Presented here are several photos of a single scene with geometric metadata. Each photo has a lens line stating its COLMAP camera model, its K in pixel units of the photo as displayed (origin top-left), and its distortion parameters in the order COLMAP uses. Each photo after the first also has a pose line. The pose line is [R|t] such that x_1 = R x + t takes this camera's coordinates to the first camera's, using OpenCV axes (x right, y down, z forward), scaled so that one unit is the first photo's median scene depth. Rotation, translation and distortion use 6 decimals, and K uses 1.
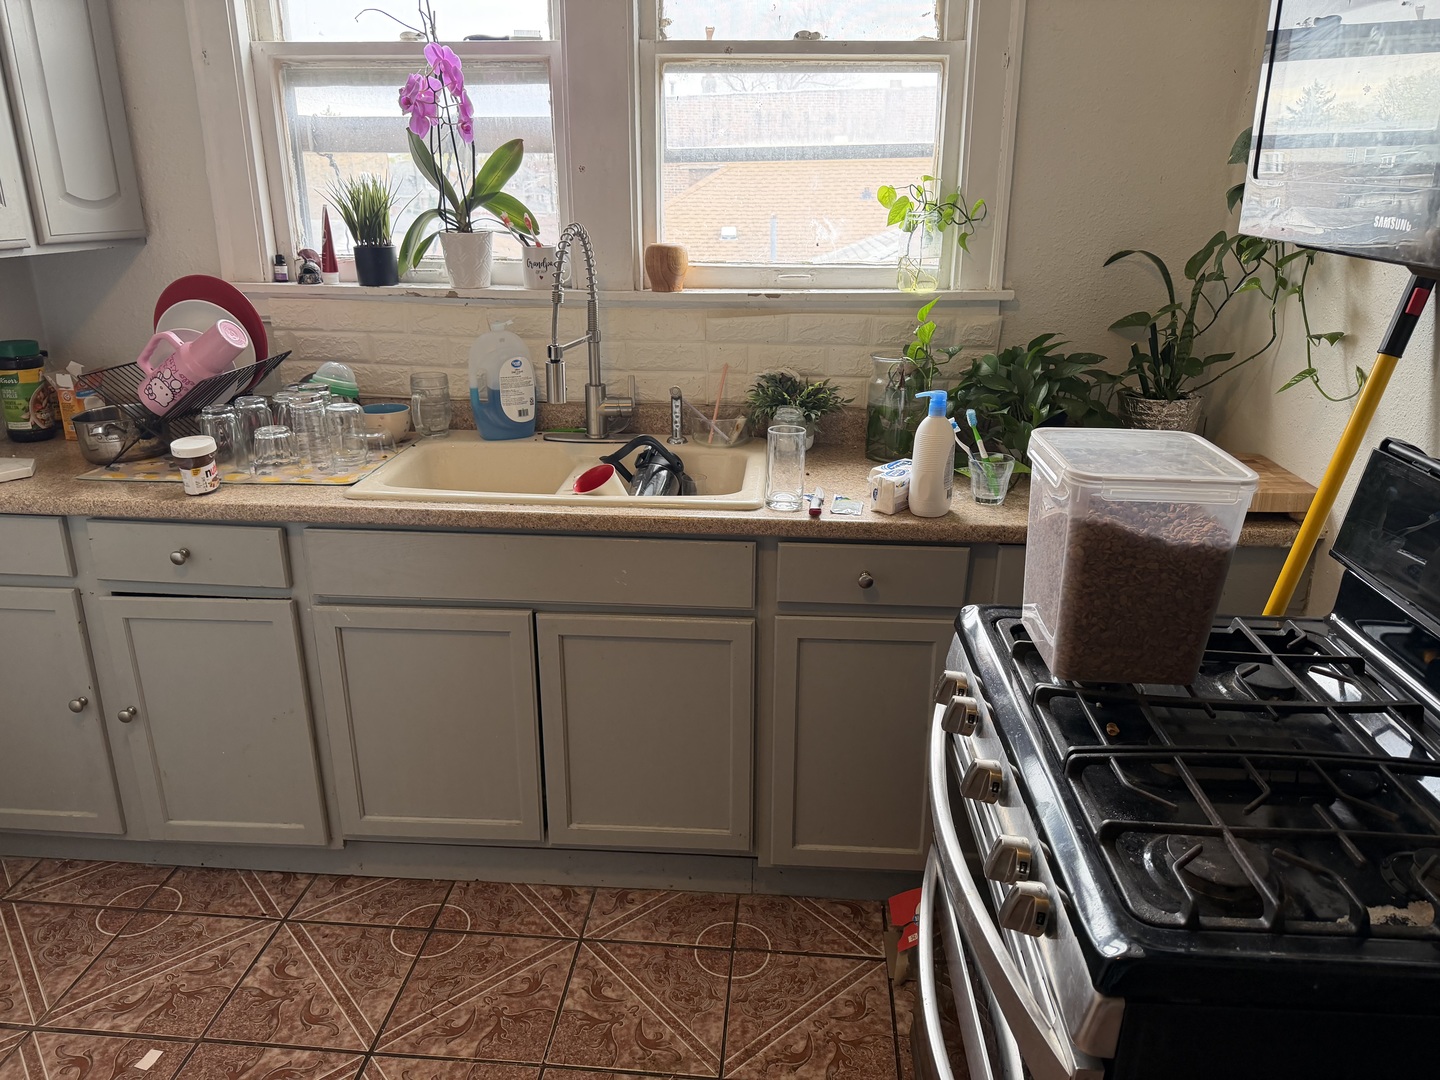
lens RADIAL K [[998.0, 0, 720.0], [0, 998.0, 540.0], [0, 0, 1]] dist [0.228421, -0.420193]
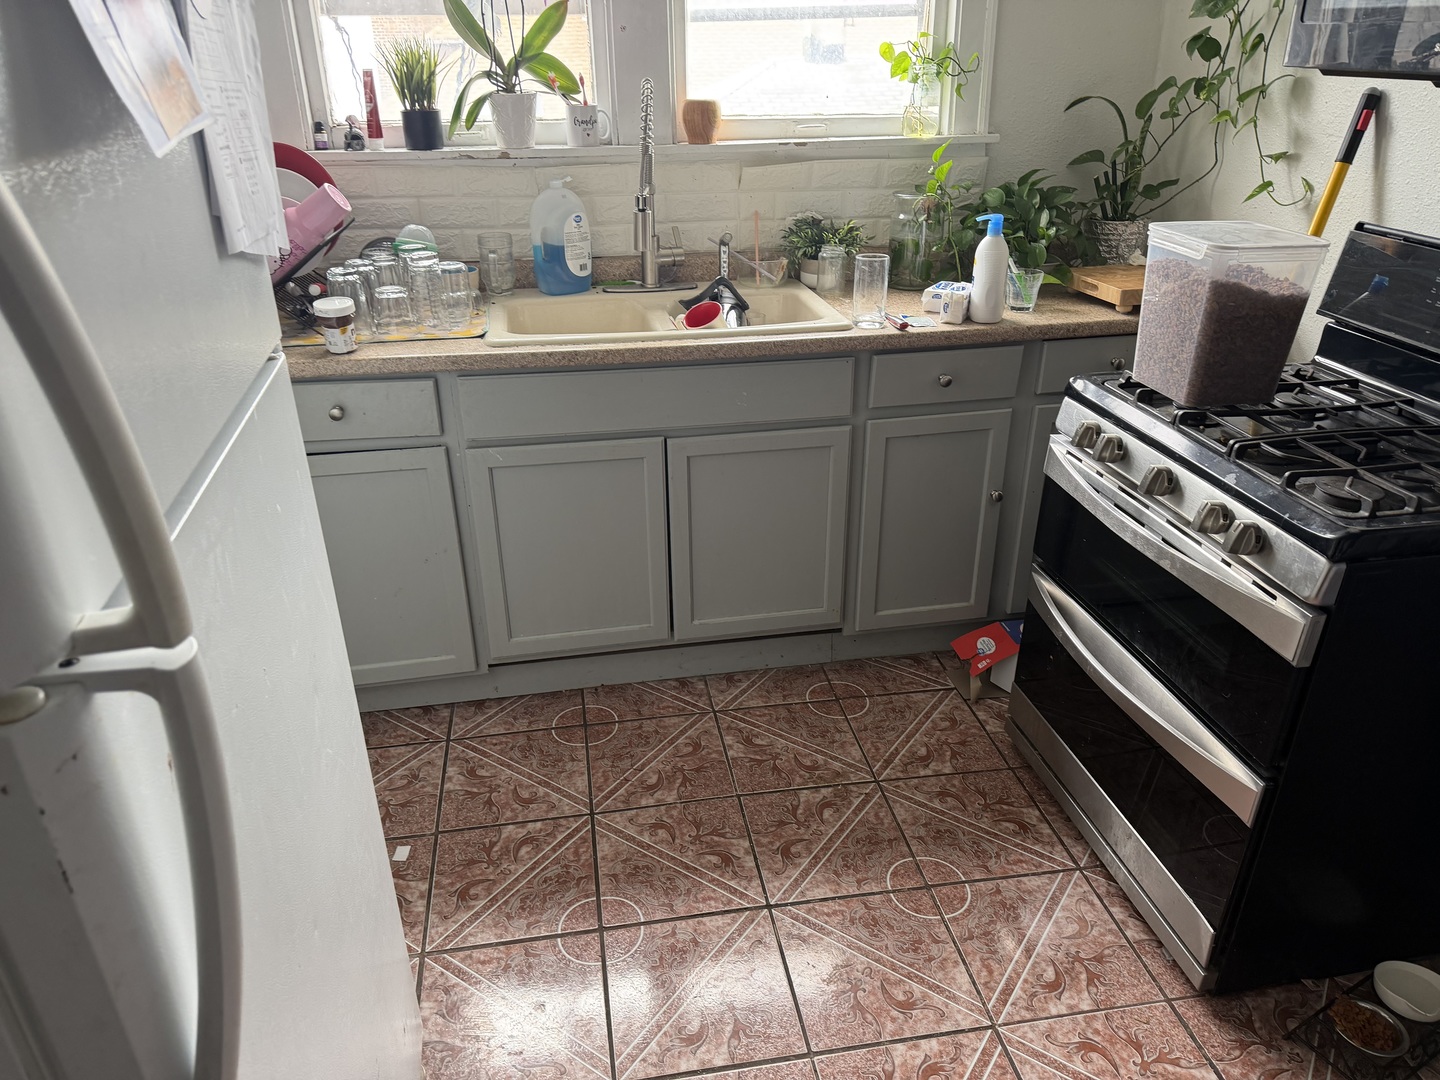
lens RADIAL K [[999.2, 0, 720.0], [0, 999.2, 540.0], [0, 0, 1]] dist [0.160752, -0.247931]
pose [[0.968605, -0.116515, 0.219611, -0.355974], [0.093553, 0.989268, 0.112239, 0.059653], [-0.230332, -0.088170, 0.969110, -0.116091]]
